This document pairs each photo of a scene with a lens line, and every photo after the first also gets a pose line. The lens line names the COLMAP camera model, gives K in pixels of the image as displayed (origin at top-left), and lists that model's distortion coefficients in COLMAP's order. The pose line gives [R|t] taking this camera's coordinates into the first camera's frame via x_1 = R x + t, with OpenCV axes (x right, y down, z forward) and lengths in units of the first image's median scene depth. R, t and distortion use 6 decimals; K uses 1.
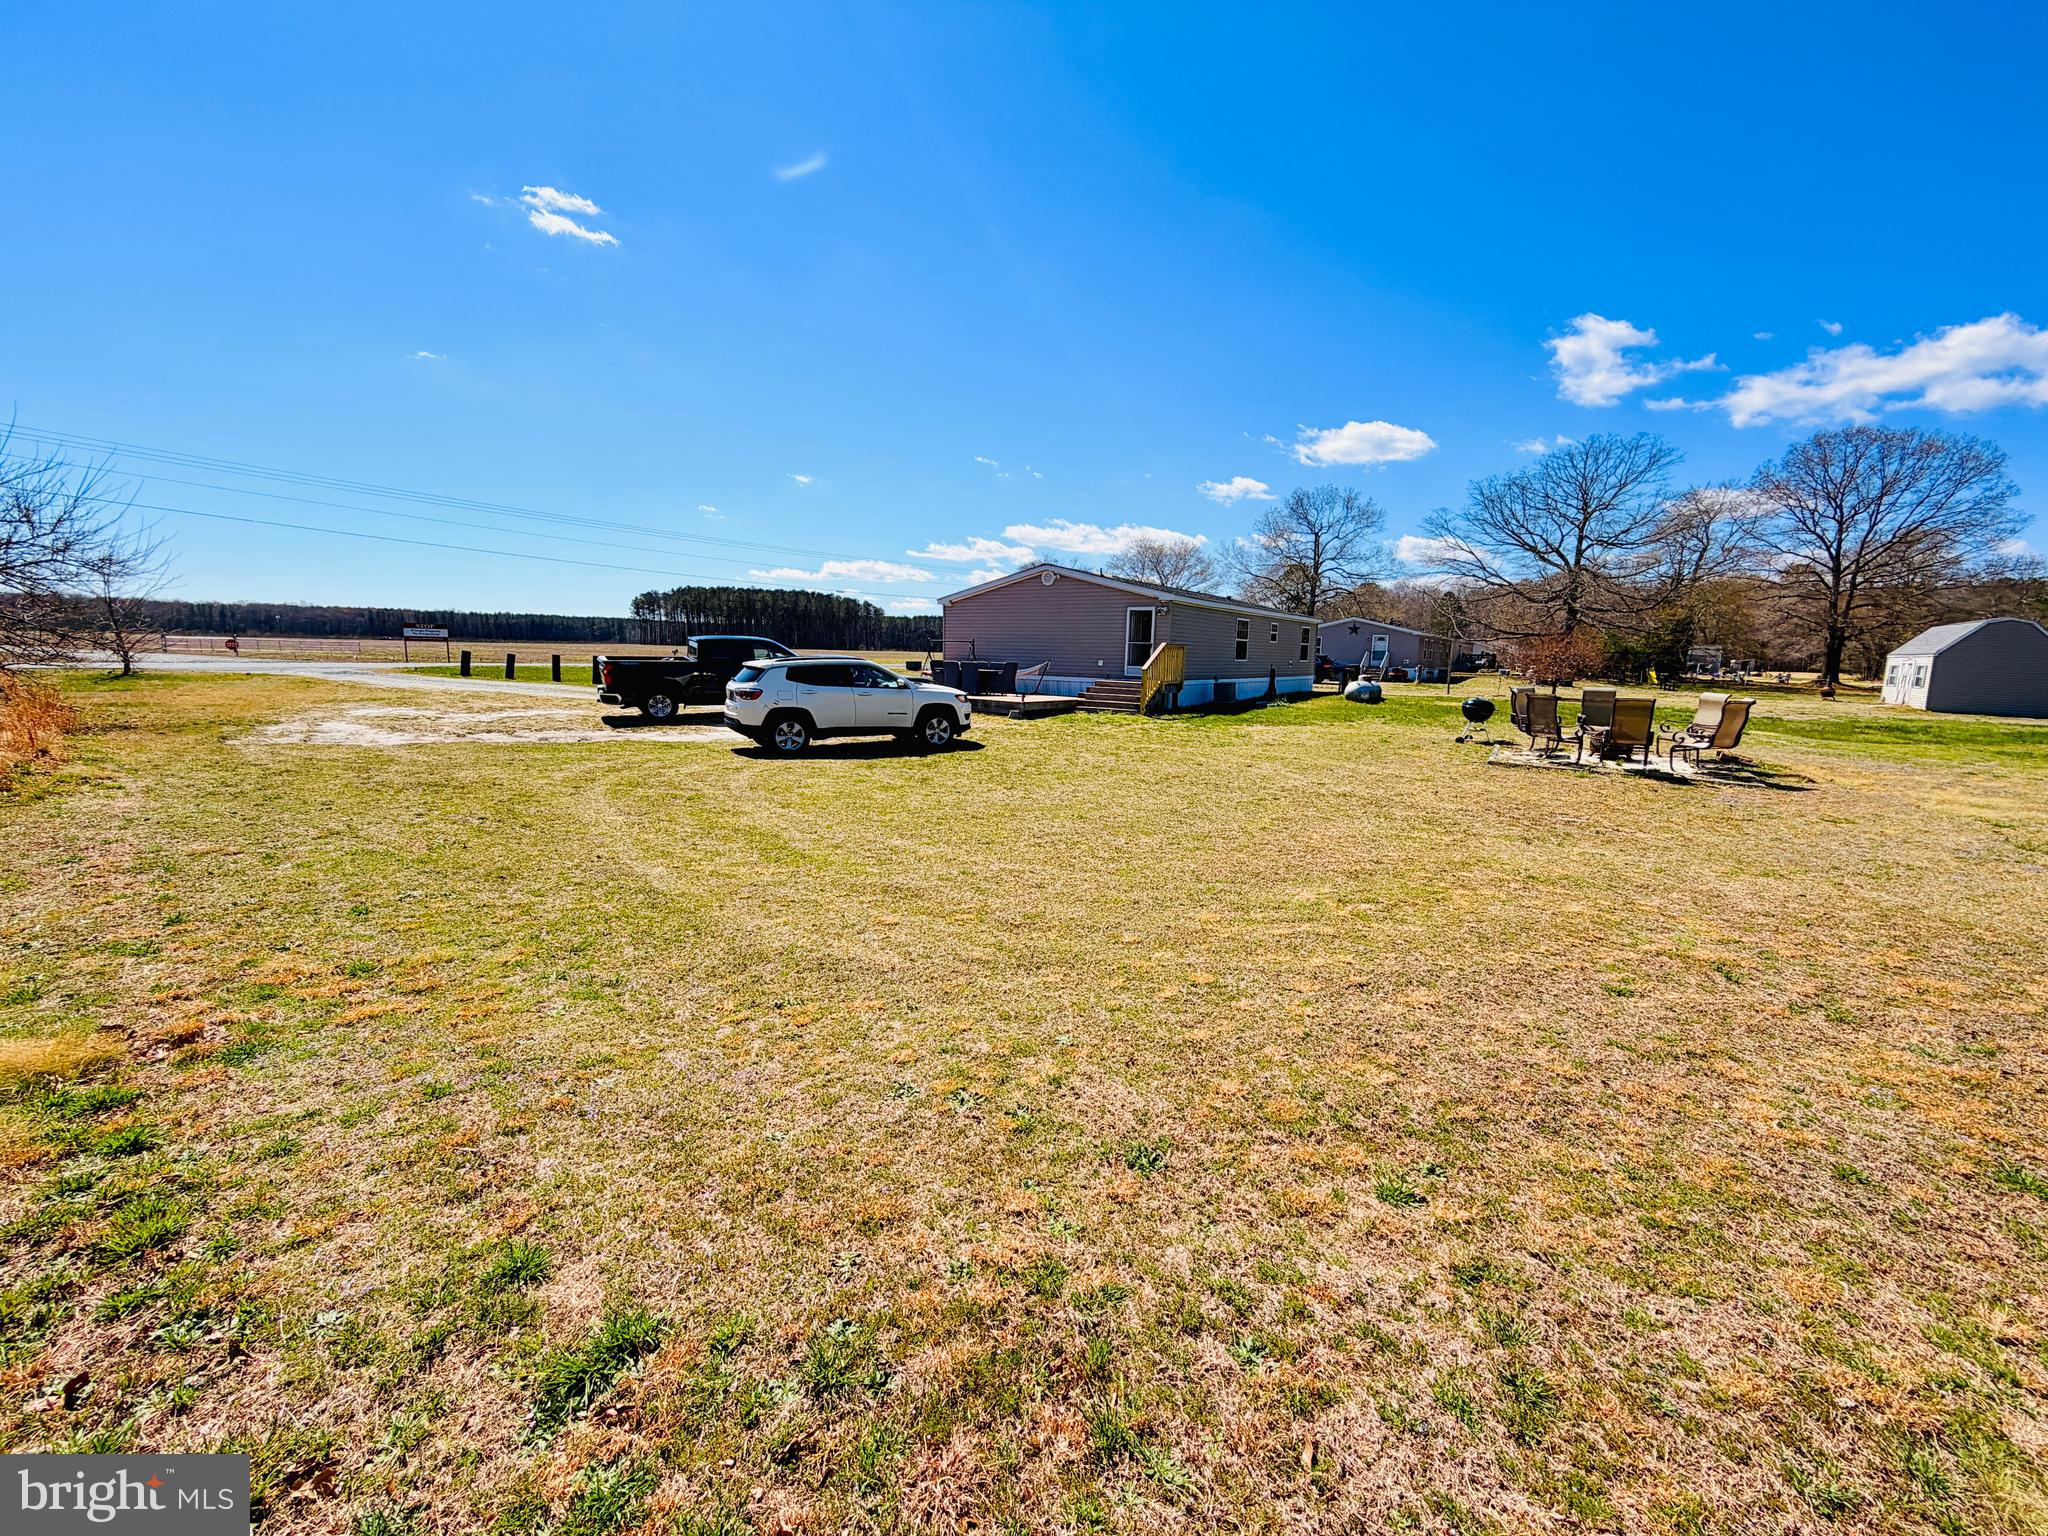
lens RADIAL K [[817.5, 0, 1017.2], [0, 817.5, 763.0], [0, 0, 1]] dist [-0.000907, 0.000471]
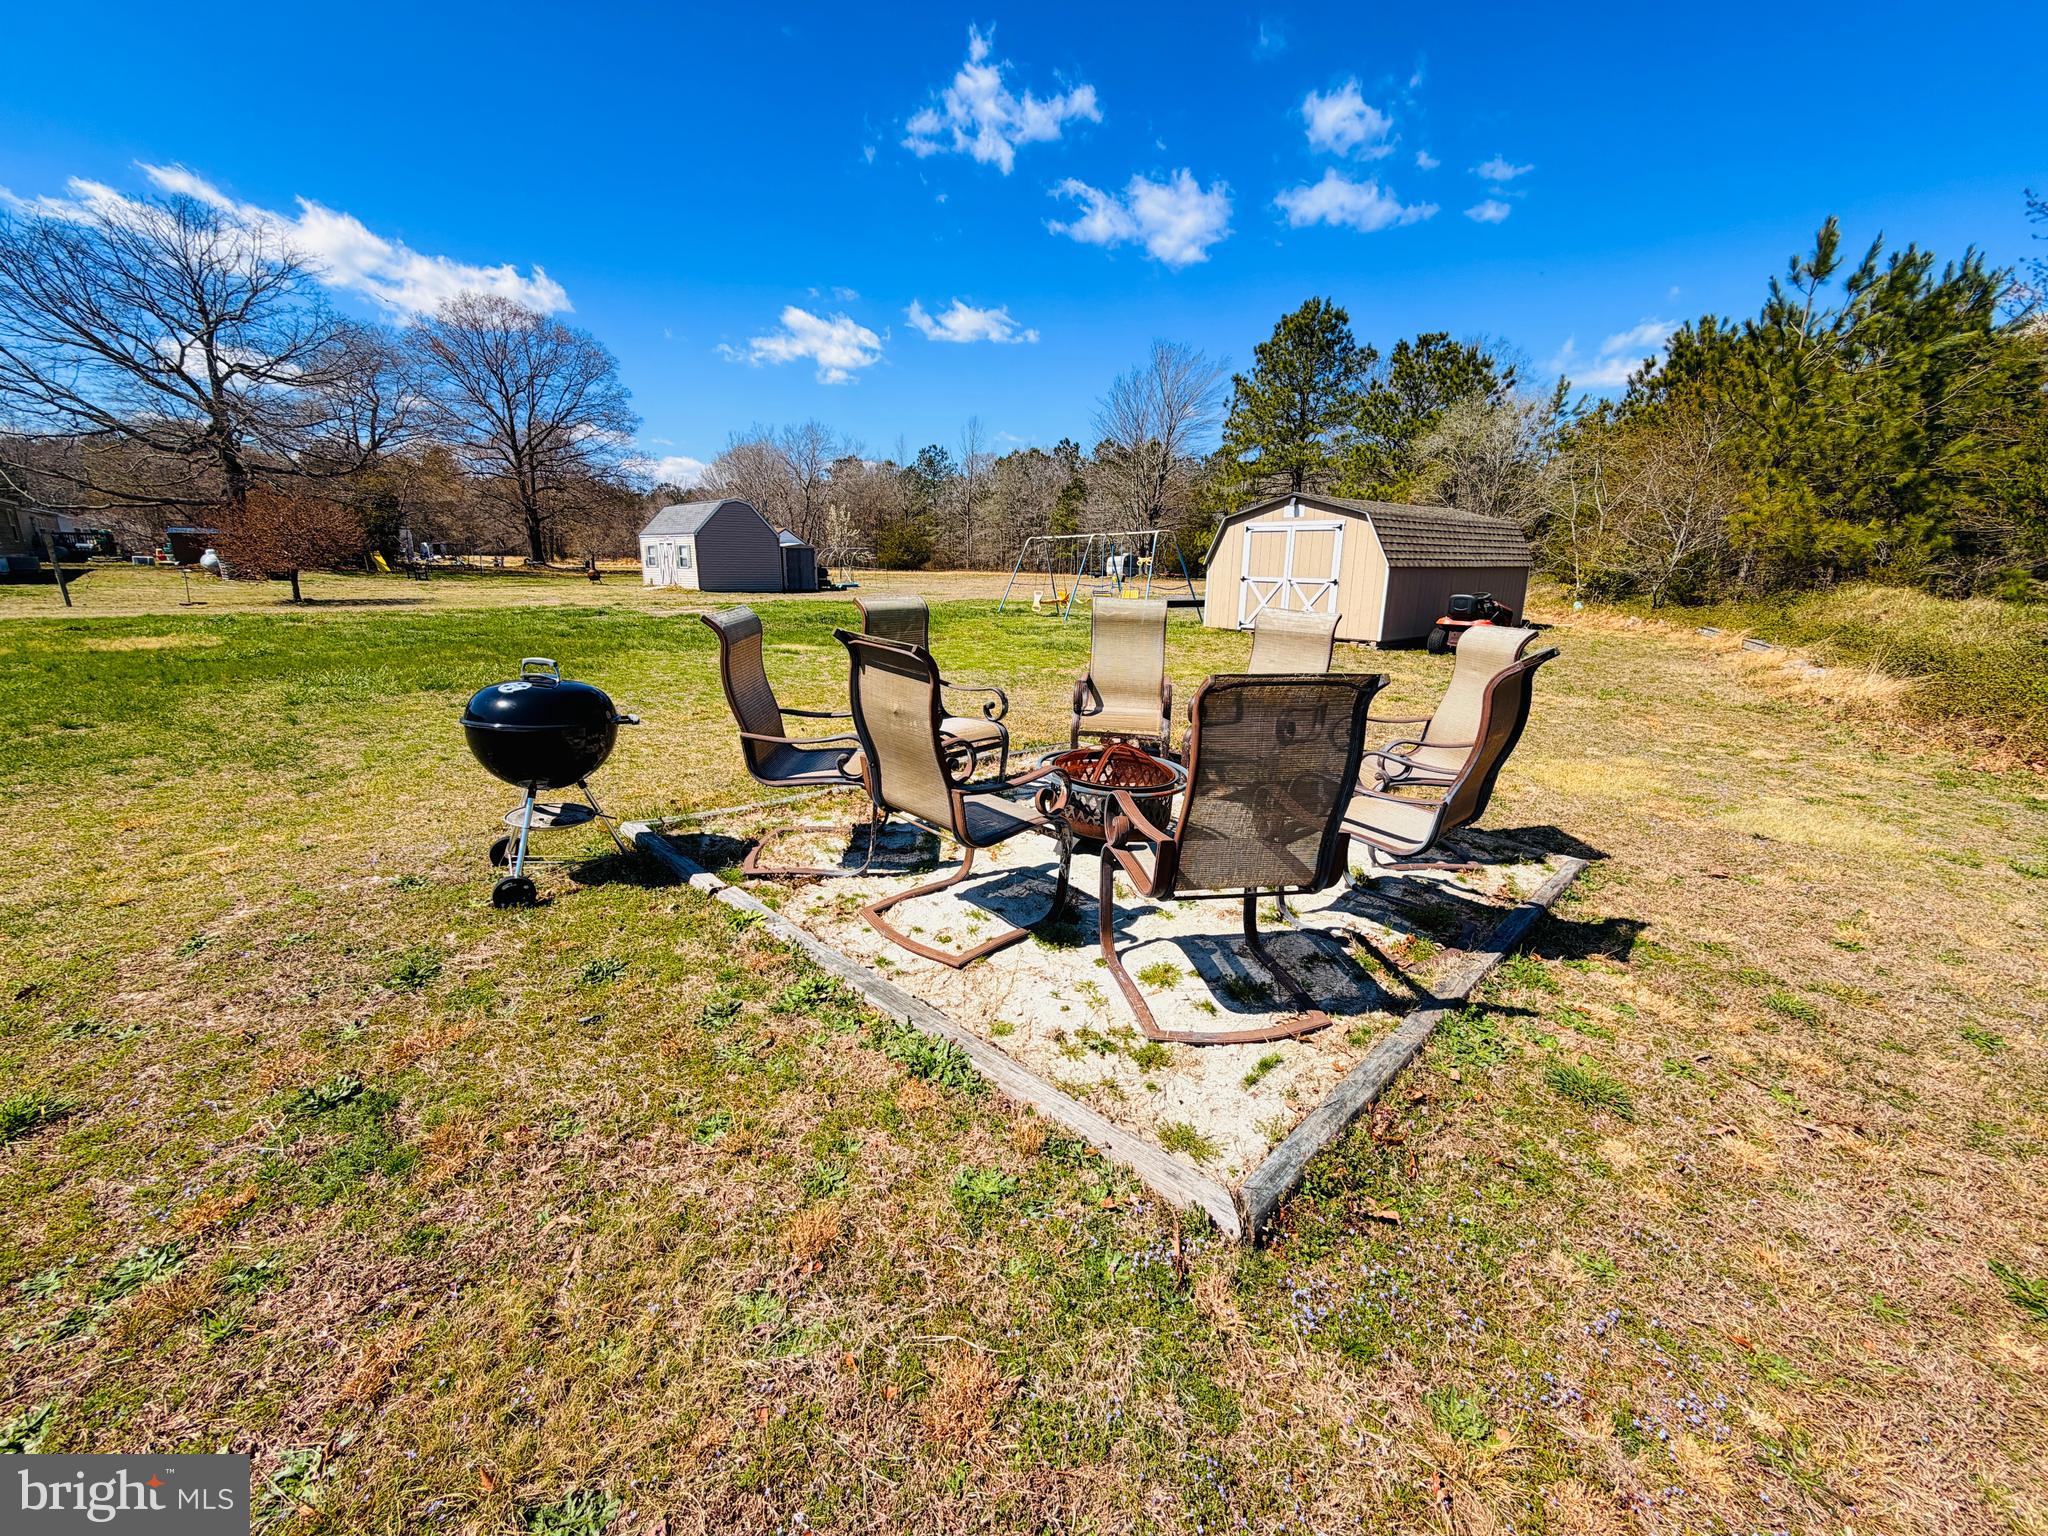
lens RADIAL K [[800.6, 0, 1024.0], [0, 800.6, 768.0], [0, 0, 1]] dist [-0.013448, 0.000016]
pose [[0.185049, -0.260314, 0.947625, 0.109731], [0.118301, 0.963167, 0.241482, -0.024626], [-0.975583, 0.067419, 0.209029, 0.233291]]
